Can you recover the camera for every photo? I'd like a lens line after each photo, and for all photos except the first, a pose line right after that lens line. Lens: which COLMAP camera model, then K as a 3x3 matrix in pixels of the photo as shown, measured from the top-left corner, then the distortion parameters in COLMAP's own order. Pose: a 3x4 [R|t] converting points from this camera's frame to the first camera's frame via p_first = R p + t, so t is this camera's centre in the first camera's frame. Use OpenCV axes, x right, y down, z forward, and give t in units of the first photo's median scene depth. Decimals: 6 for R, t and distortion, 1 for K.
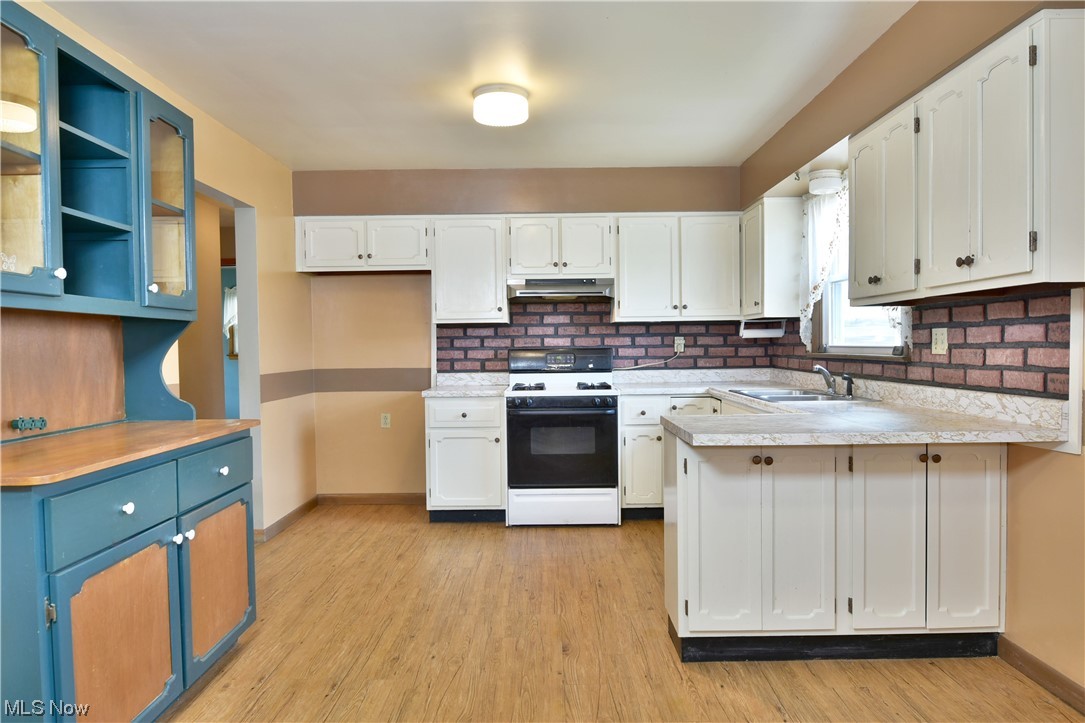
lens RADIAL K [[657.9, 0, 539.1], [0, 657.9, 363.1], [0, 0, 1]] dist [-0.011967, -0.003341]
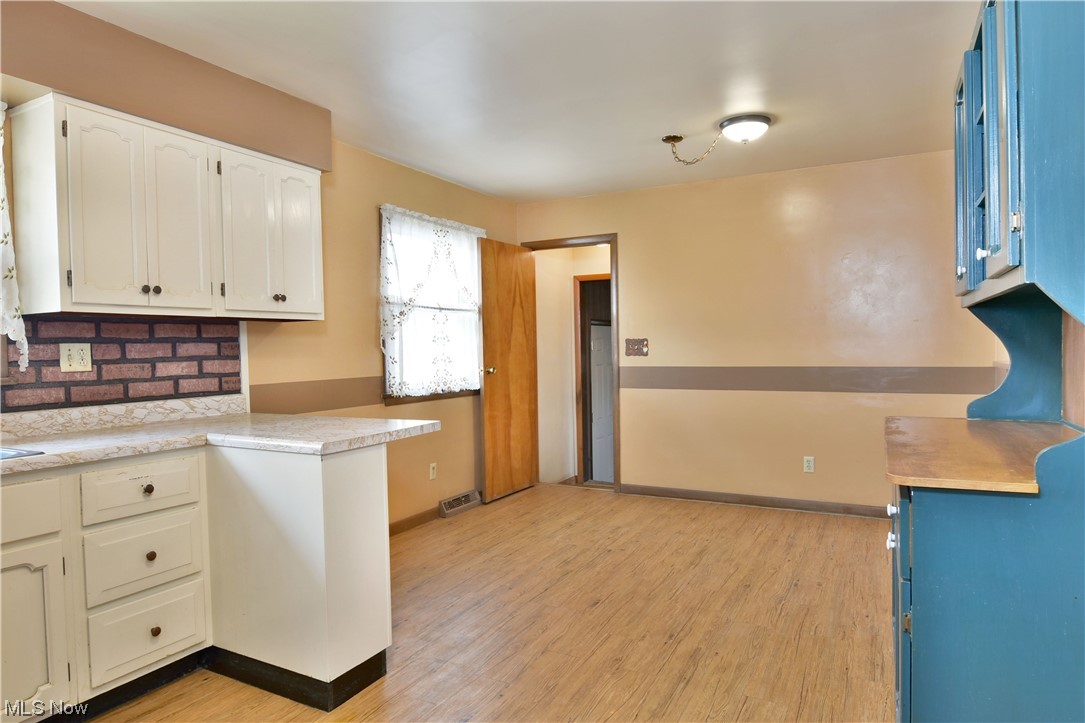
lens RADIAL K [[657.9, 0, 540.9], [0, 657.9, 360.6], [0, 0, 1]] dist [-0.011967, -0.003341]
pose [[-0.878328, 0.017559, 0.477735, -0.475628], [0.041469, 0.998357, 0.039548, -0.044860], [-0.476256, 0.054547, -0.877613, 1.759247]]
